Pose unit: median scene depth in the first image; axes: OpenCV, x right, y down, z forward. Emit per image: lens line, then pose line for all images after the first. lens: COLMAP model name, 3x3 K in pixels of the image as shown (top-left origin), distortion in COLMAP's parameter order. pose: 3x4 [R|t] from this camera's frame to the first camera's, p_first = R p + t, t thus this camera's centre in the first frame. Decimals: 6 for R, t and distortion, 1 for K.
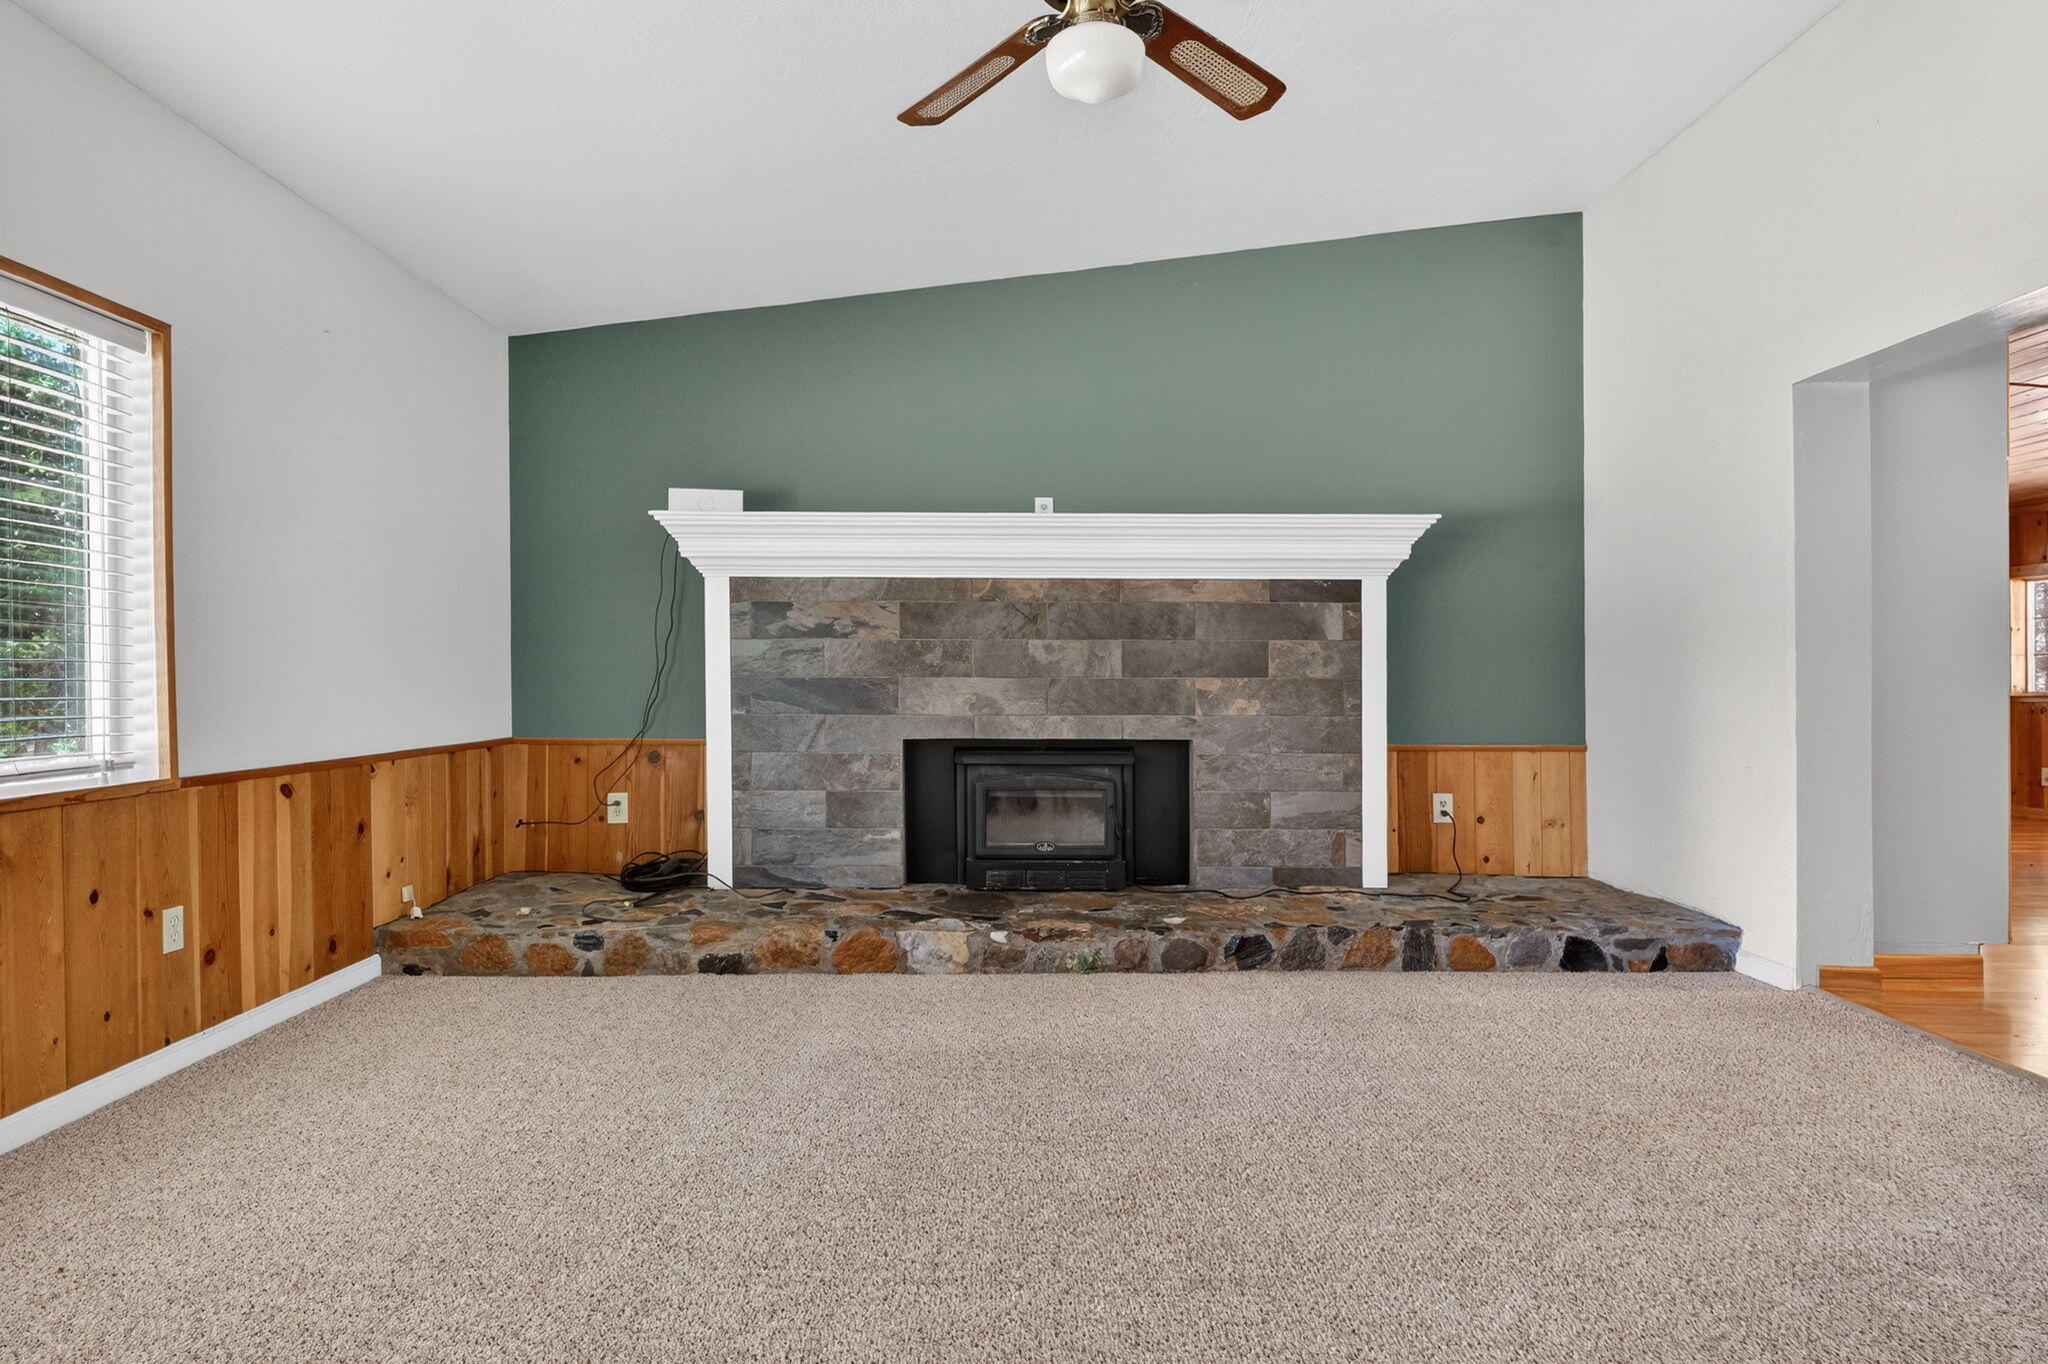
lens RADIAL K [[1170.7, 0, 1028.9], [0, 1170.7, 671.0], [0, 0, 1]] dist [0.000162, 0.000999]
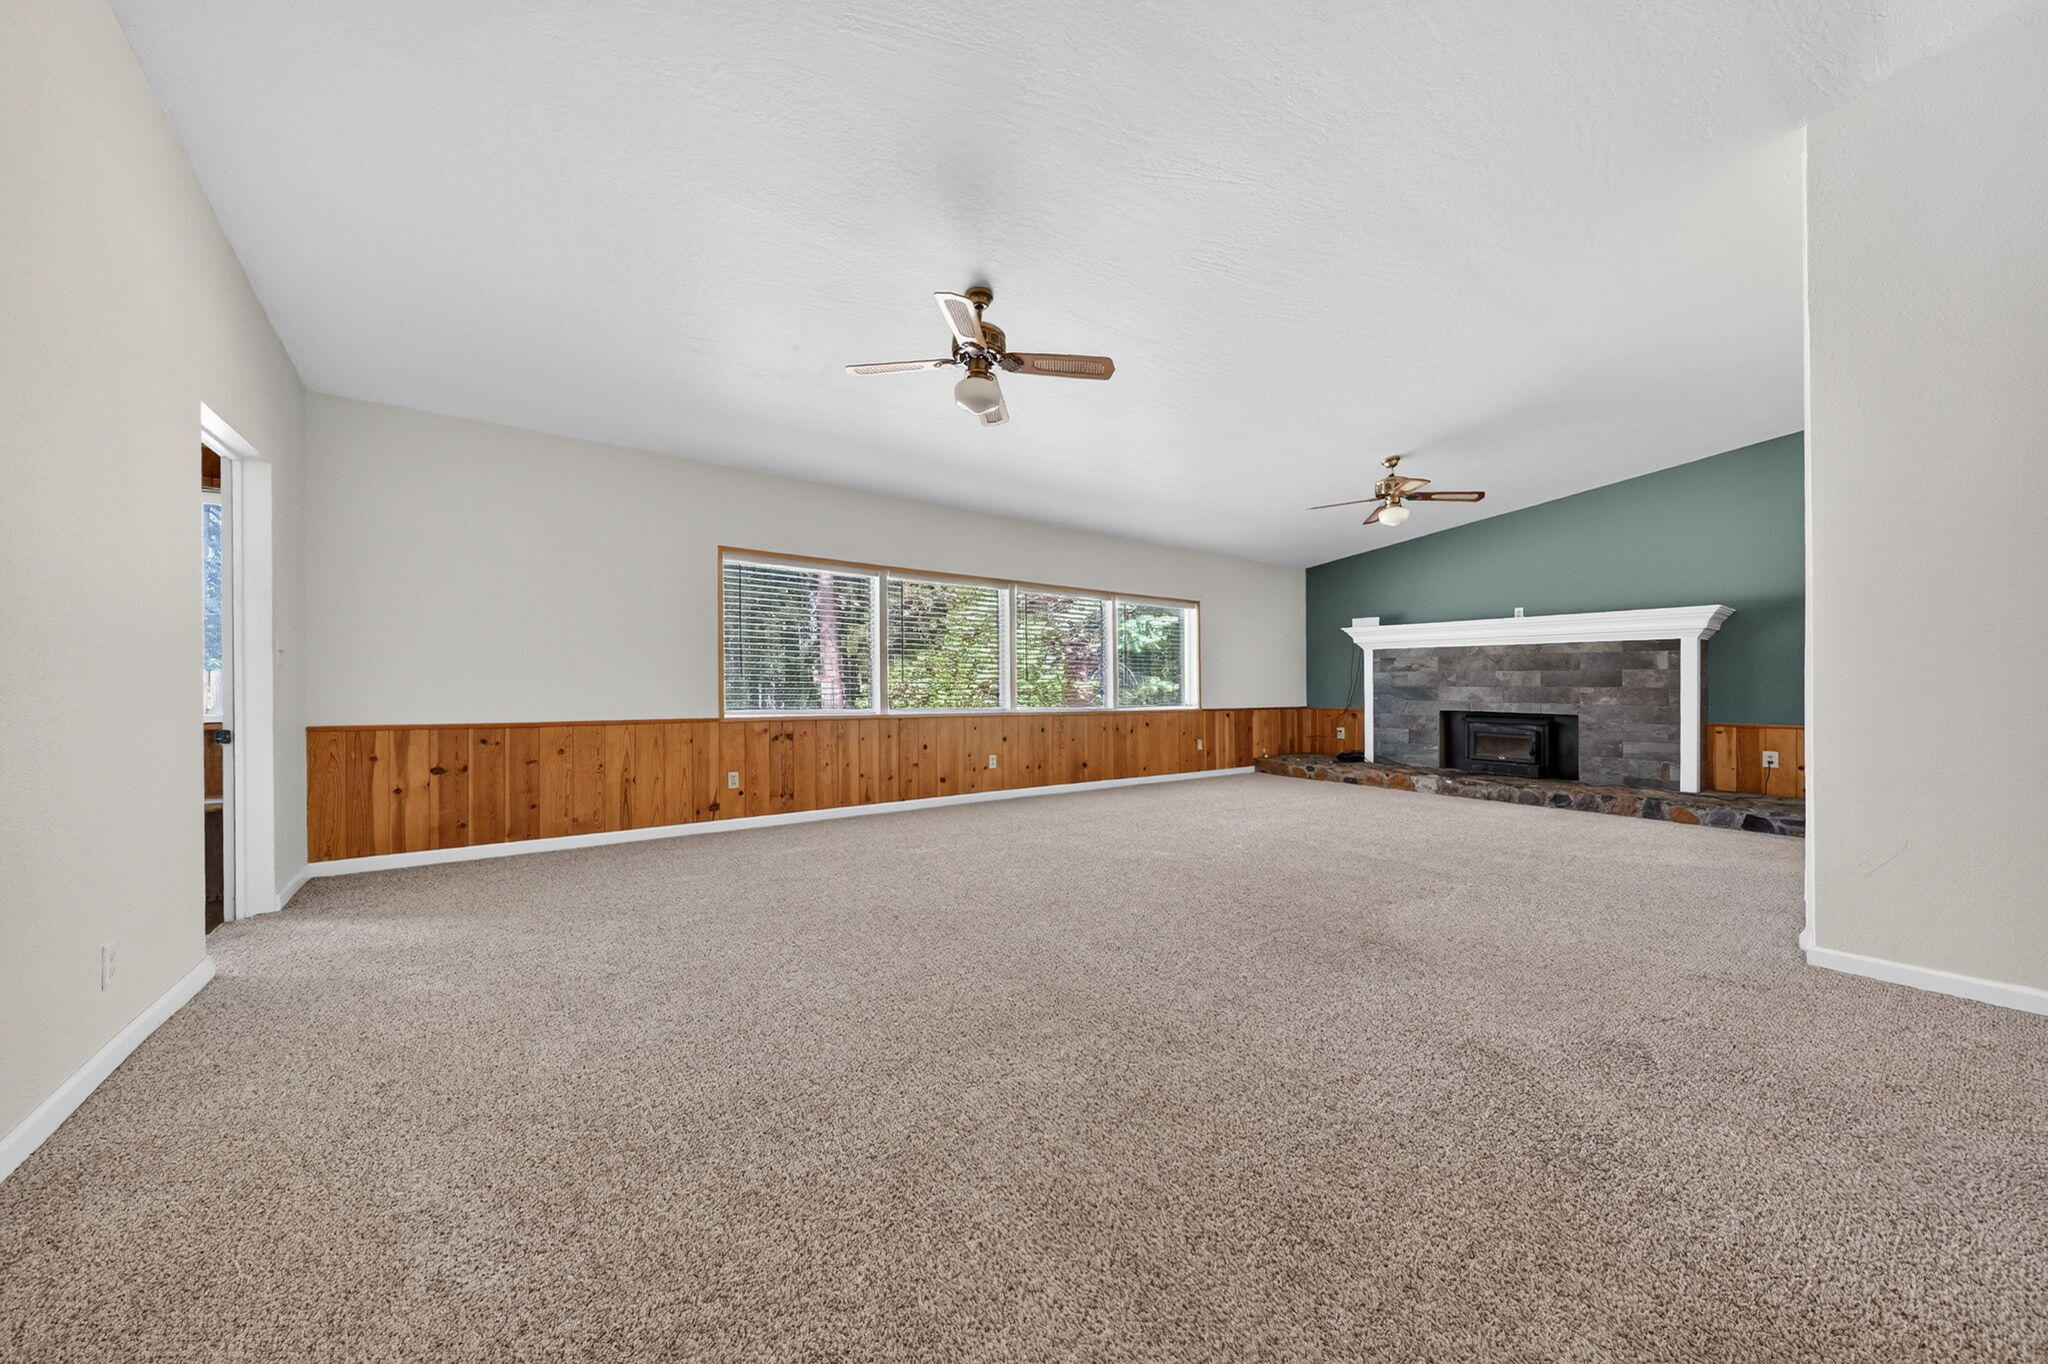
lens RADIAL K [[702.7, 0, 1024.7], [0, 702.7, 687.2], [0, 0, 1]] dist [-0.000870, -0.000407]
pose [[0.582127, 0.005470, -0.813079, 0.612035], [-0.003106, 0.999985, 0.004504, 0.003142], [0.813092, -0.000097, 0.582135, -0.628730]]
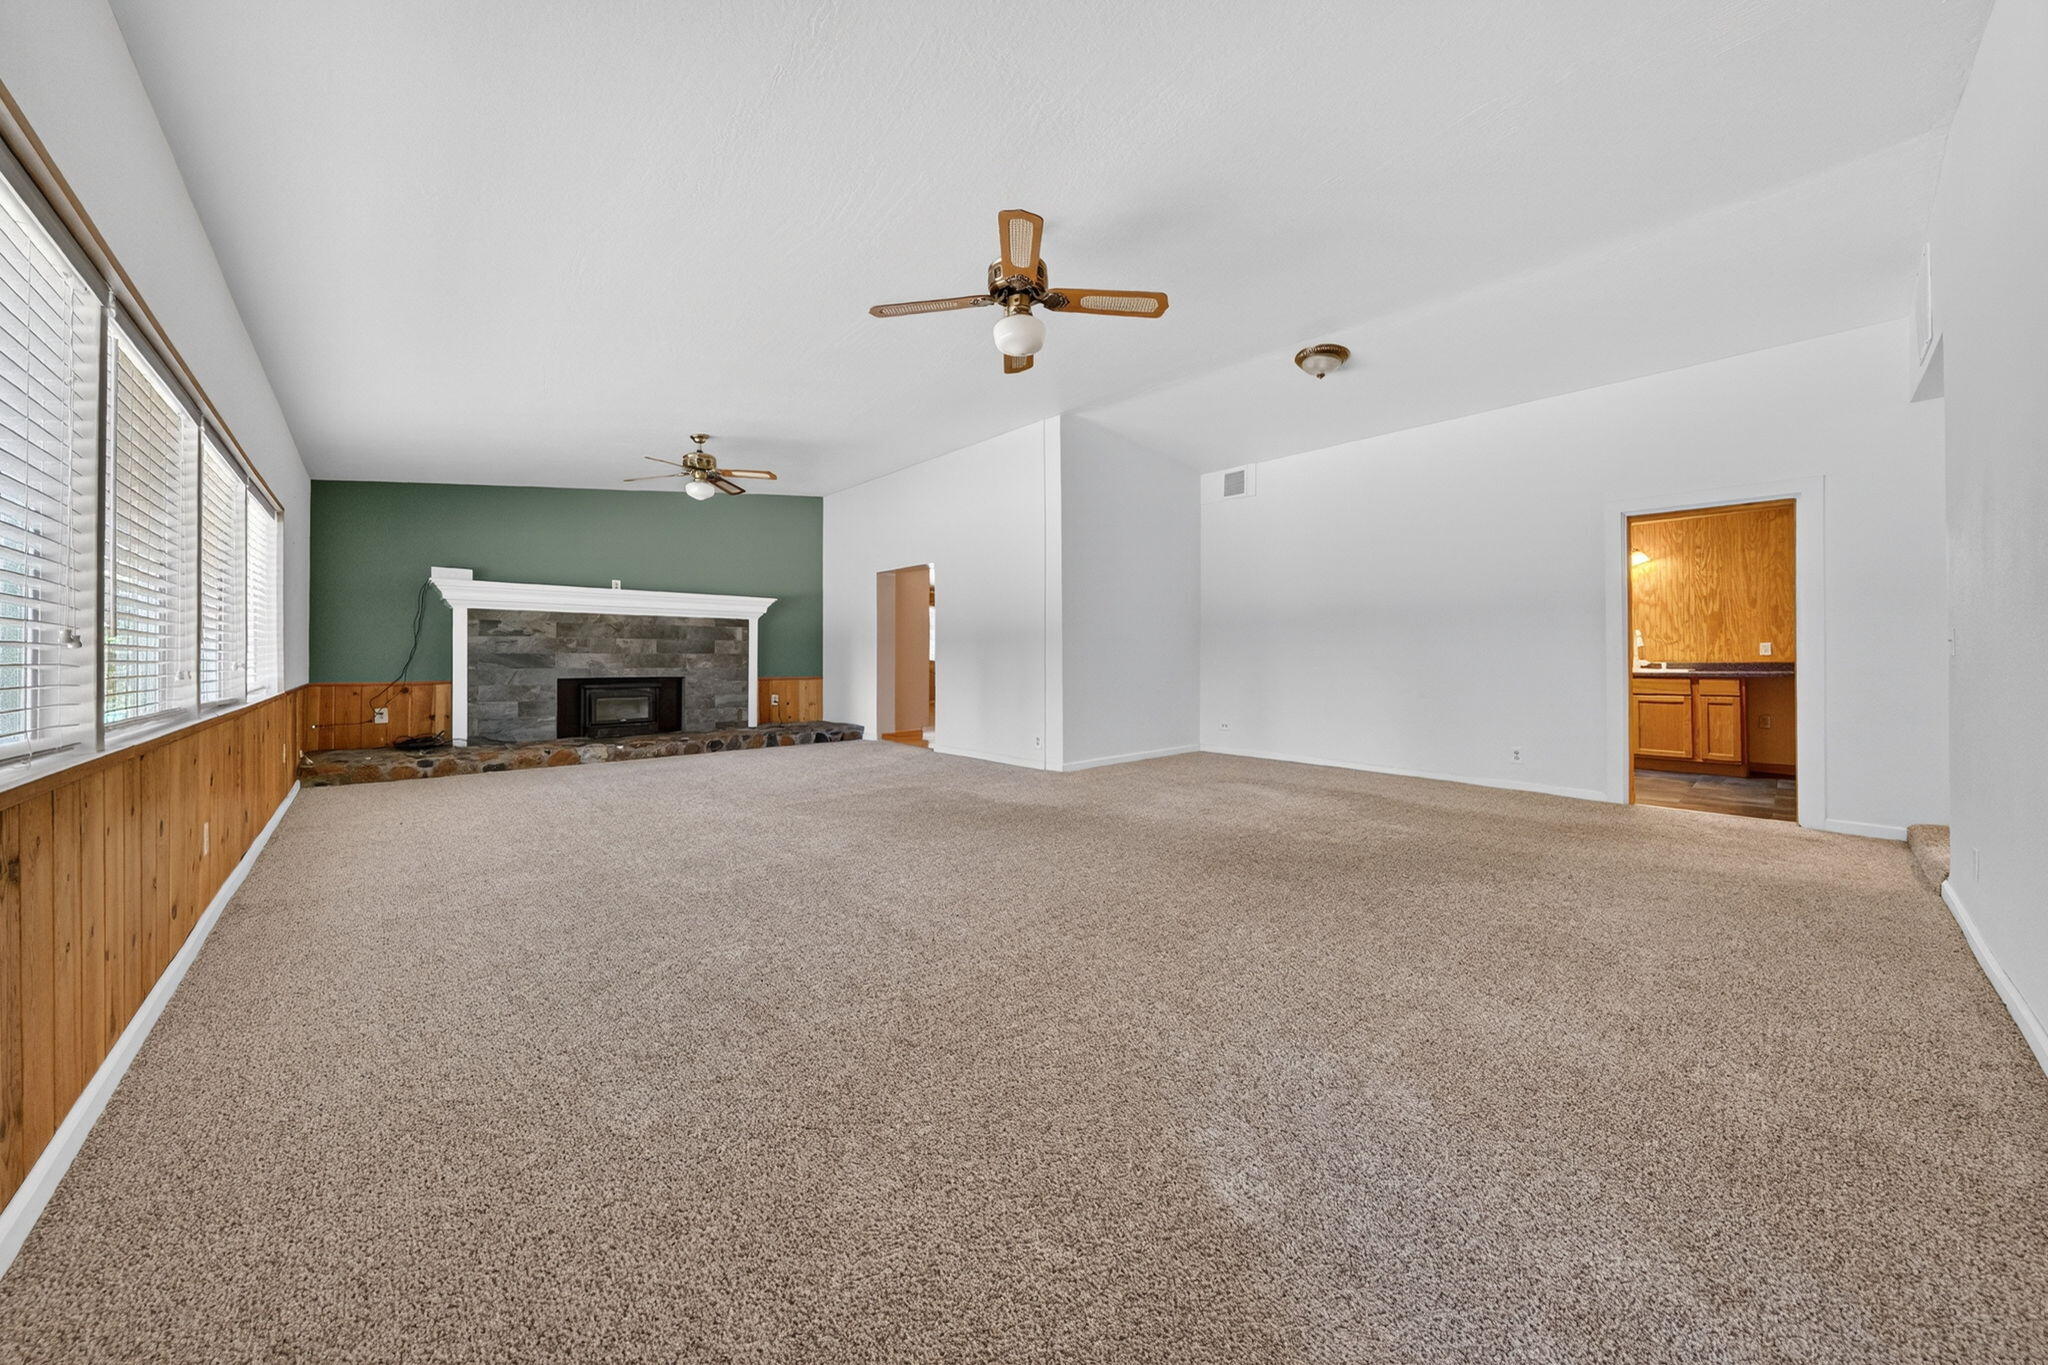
lens RADIAL K [[702.7, 0, 1025.8], [0, 702.7, 648.4], [0, 0, 1]] dist [-0.000870, -0.000407]
pose [[0.750416, 0.008255, 0.660914, -0.341803], [-0.003782, 0.999959, -0.008196, 0.003945], [-0.660955, 0.003650, 0.750417, -0.734397]]
